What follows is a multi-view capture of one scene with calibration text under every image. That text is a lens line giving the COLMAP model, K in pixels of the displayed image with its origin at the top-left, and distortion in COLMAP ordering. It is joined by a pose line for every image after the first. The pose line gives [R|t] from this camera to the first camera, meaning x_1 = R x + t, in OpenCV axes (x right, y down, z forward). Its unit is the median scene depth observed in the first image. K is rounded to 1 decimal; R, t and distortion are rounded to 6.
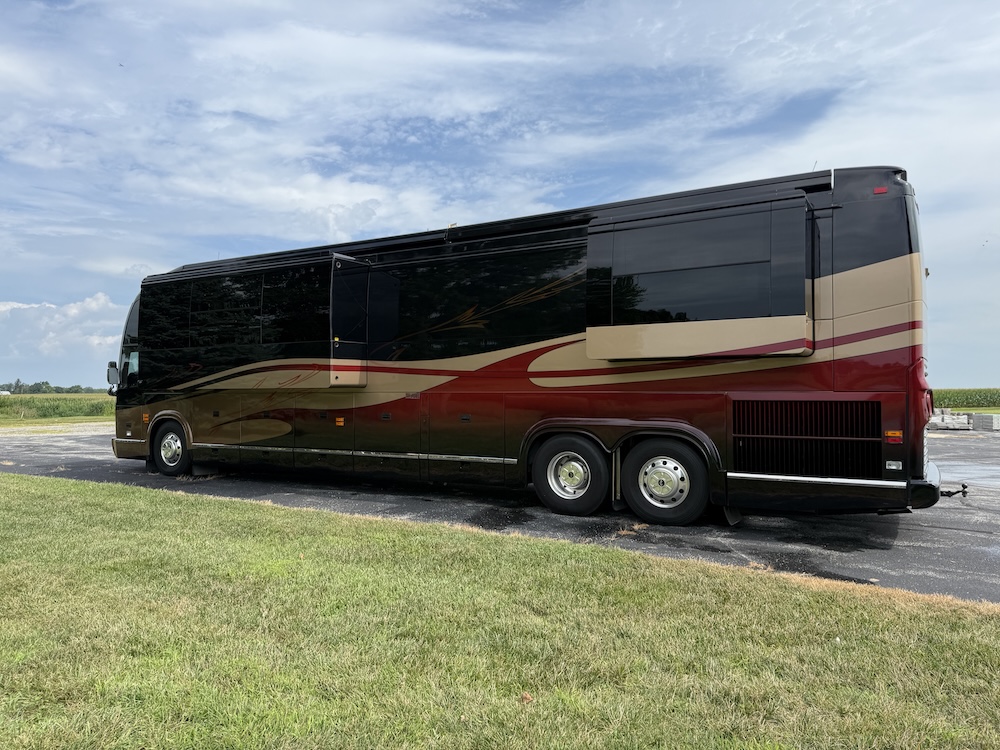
lens RADIAL K [[705.0, 0, 505.6], [0, 705.0, 374.6], [0, 0, 1]] dist [0.000682, -0.007058]
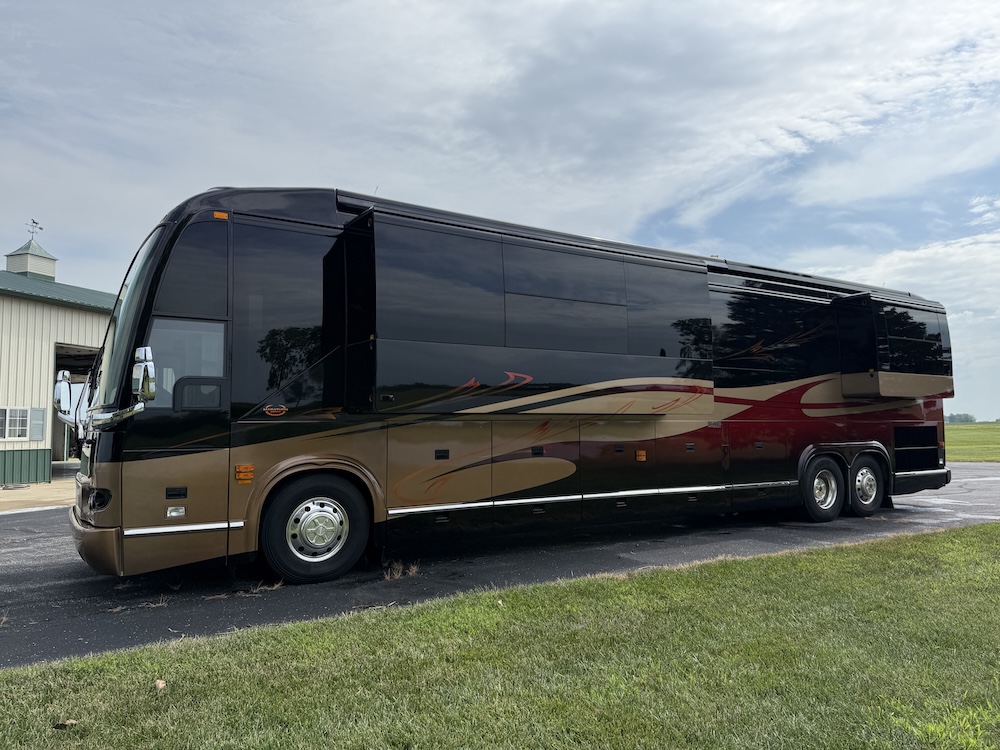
lens RADIAL K [[705.0, 0, 505.6], [0, 705.0, 374.6], [0, 0, 1]] dist [0.000682, -0.007058]
pose [[0.441401, 0.075734, 0.894108, -1.043769], [-0.014165, 0.996896, -0.077447, 0.038720], [-0.897198, 0.021520, 0.441104, 0.786615]]
